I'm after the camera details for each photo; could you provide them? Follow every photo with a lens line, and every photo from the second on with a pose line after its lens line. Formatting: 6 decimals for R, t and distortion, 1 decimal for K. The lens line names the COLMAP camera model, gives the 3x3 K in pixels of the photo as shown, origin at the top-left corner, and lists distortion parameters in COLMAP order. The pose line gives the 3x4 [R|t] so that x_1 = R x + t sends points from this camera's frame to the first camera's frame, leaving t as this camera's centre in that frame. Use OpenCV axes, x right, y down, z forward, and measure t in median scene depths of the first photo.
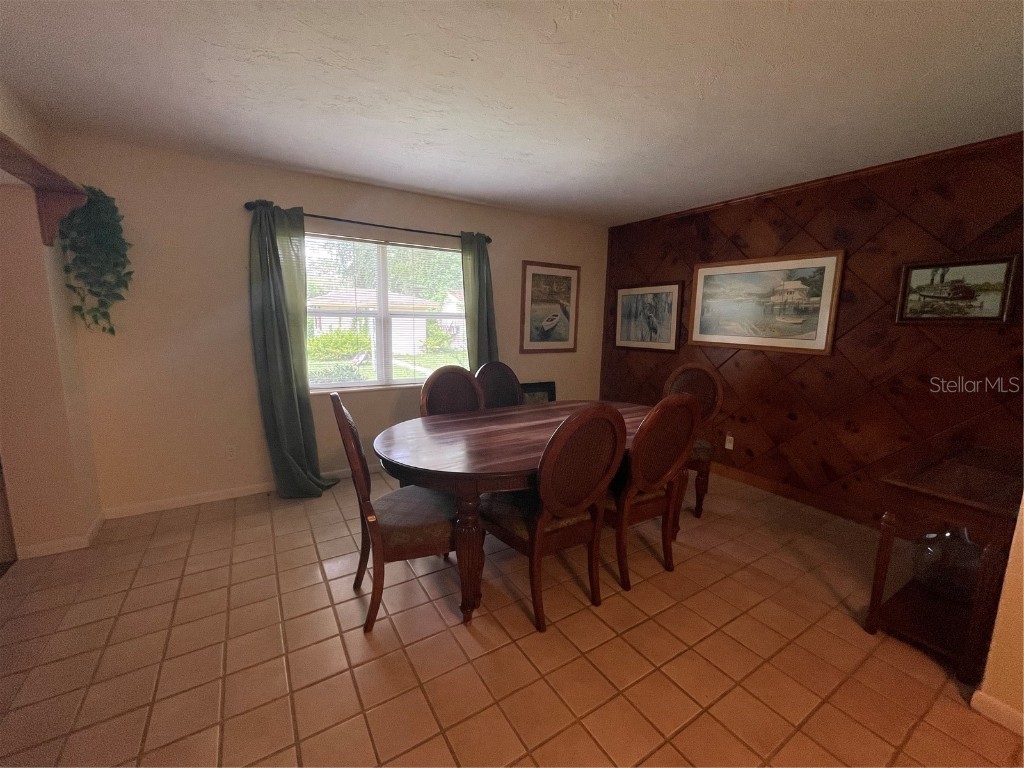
lens RADIAL K [[419.4, 0, 512.0], [0, 419.4, 384.0], [0, 0, 1]] dist [-0.002454, 0.000211]
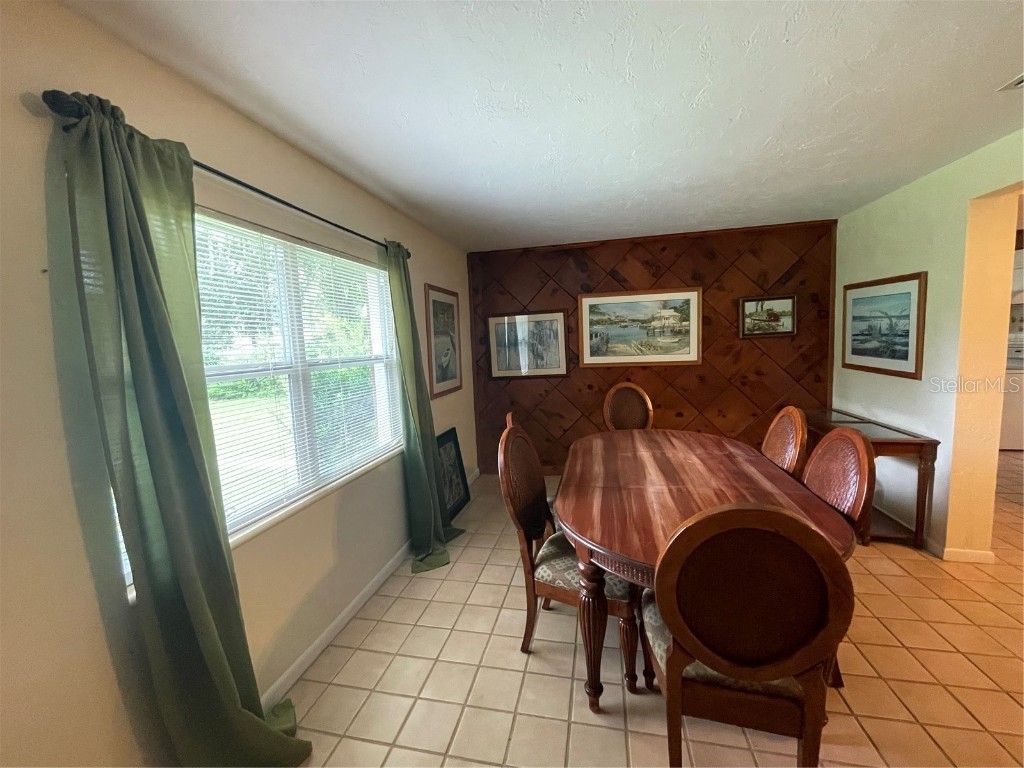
lens RADIAL K [[419.4, 0, 512.0], [0, 419.4, 384.0], [0, 0, 1]] dist [-0.002454, 0.000211]
pose [[0.694775, -0.124993, 0.708283, -0.587580], [0.169494, 0.985502, 0.007654, -0.113095], [-0.698971, 0.114731, 0.705887, 0.459422]]
